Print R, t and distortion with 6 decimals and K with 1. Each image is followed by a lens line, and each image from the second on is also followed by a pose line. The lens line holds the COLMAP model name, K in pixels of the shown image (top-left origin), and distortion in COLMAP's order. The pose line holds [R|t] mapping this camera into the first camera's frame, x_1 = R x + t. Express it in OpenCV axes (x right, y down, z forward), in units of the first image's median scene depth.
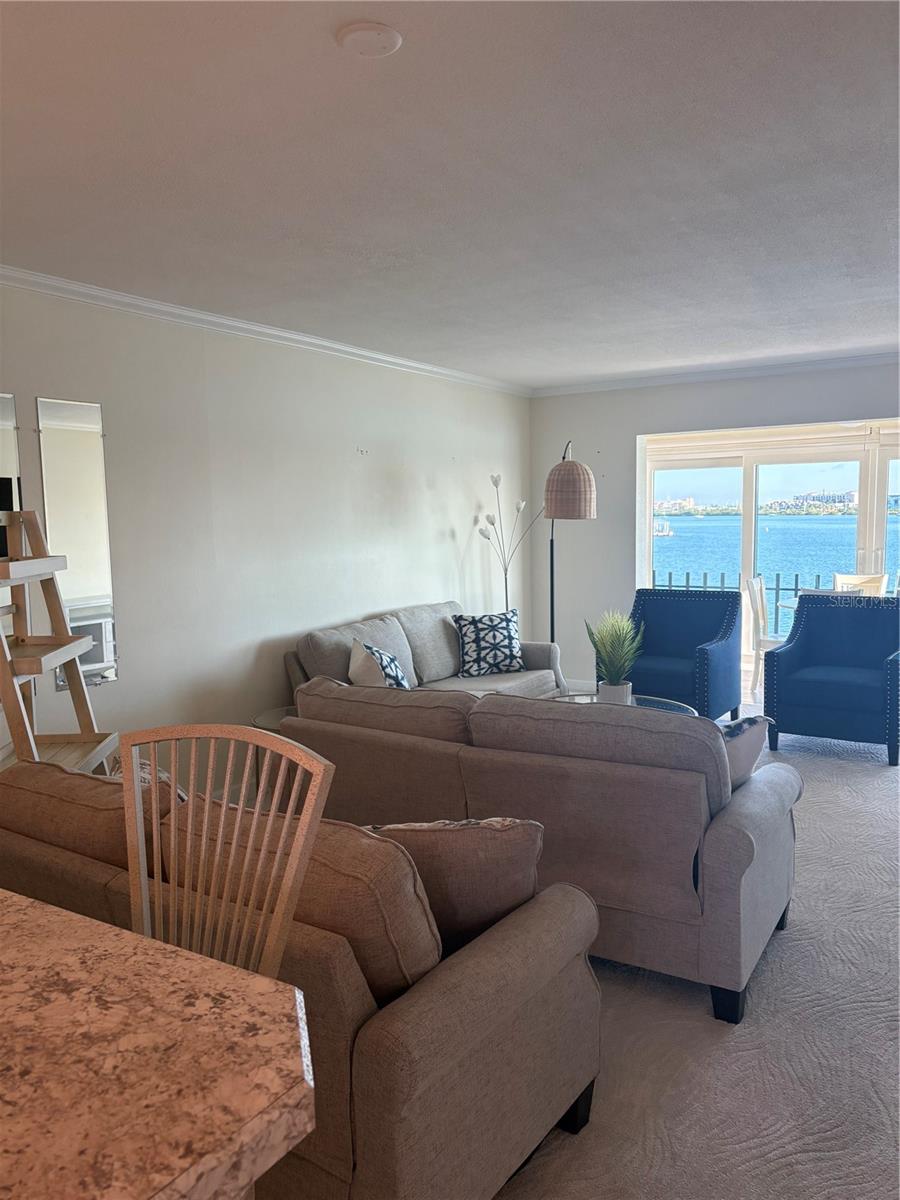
lens RADIAL K [[901.6, 0, 461.9], [0, 901.6, 612.8], [0, 0, 1]] dist [0.056854, -0.072193]
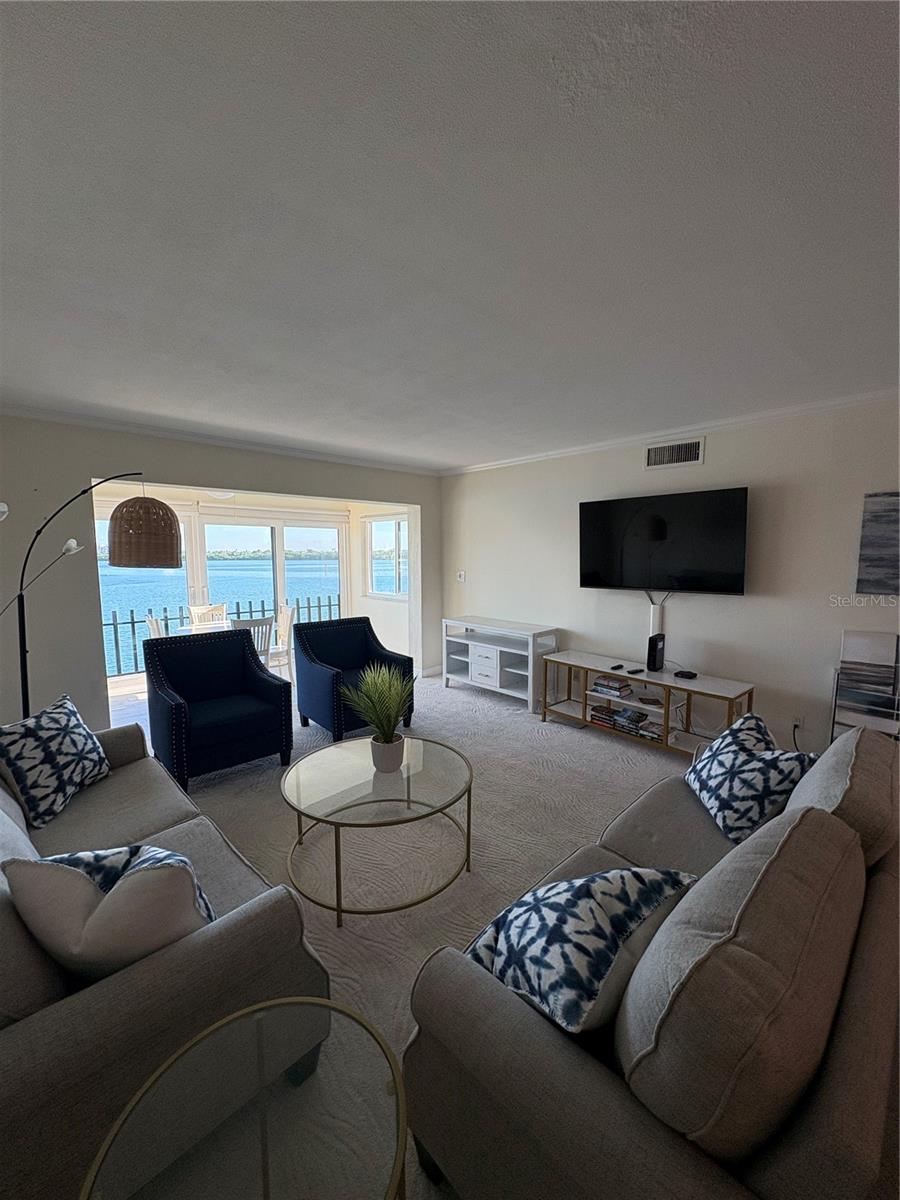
lens RADIAL K [[477.7, 0, 449.5], [0, 477.7, 593.1], [0, 0, 1]] dist [0.006992, -0.003163]
pose [[0.250263, -0.066443, 0.965895, -0.232867], [0.112822, 0.992847, 0.039065, -0.066823], [-0.961582, 0.099197, 0.255969, 0.627541]]
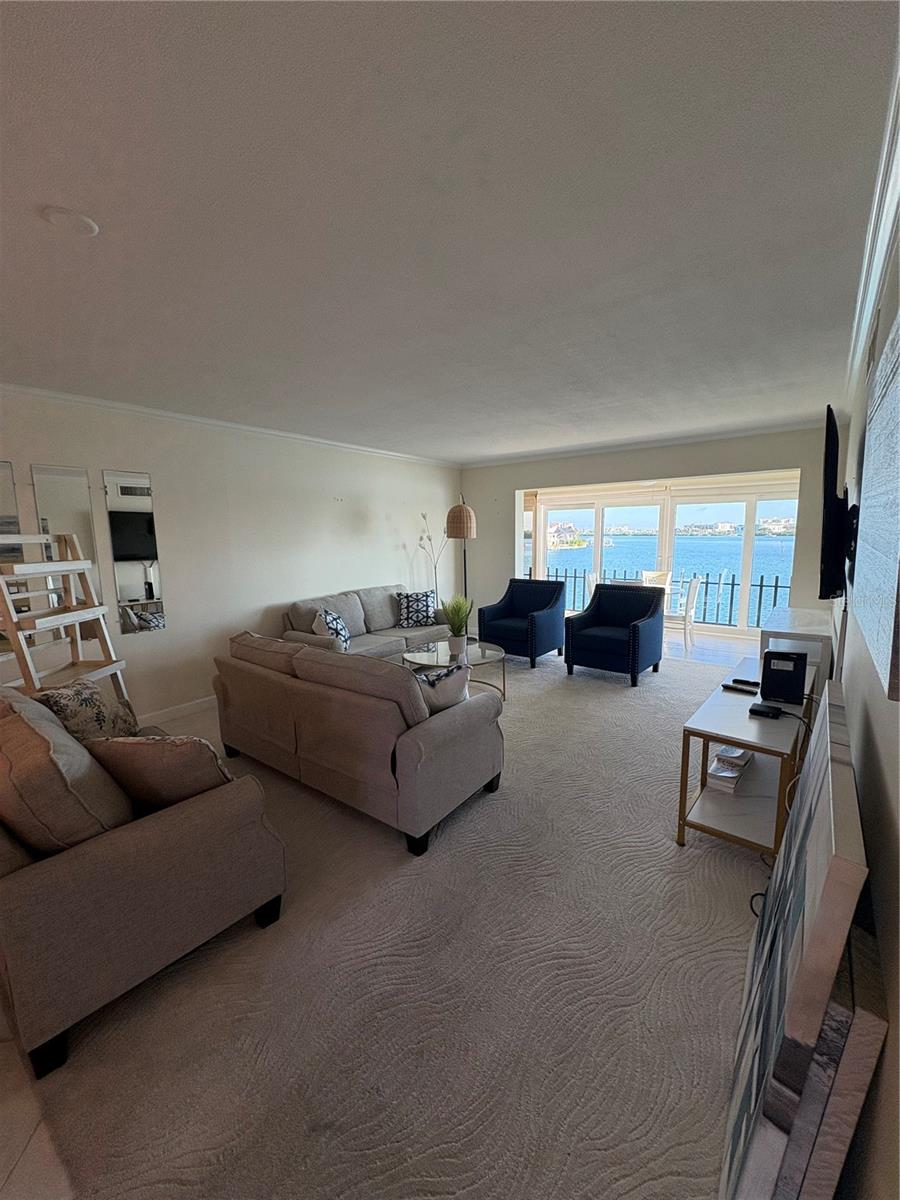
lens RADIAL K [[479.0, 0, 449.7], [0, 479.0, 601.9], [0, 0, 1]] dist [-0.000360, 0.000192]
pose [[0.995350, 0.016369, -0.094919, 0.186967], [-0.013269, 0.999361, 0.033194, -0.012155], [0.095401, -0.031780, 0.994931, 0.076831]]
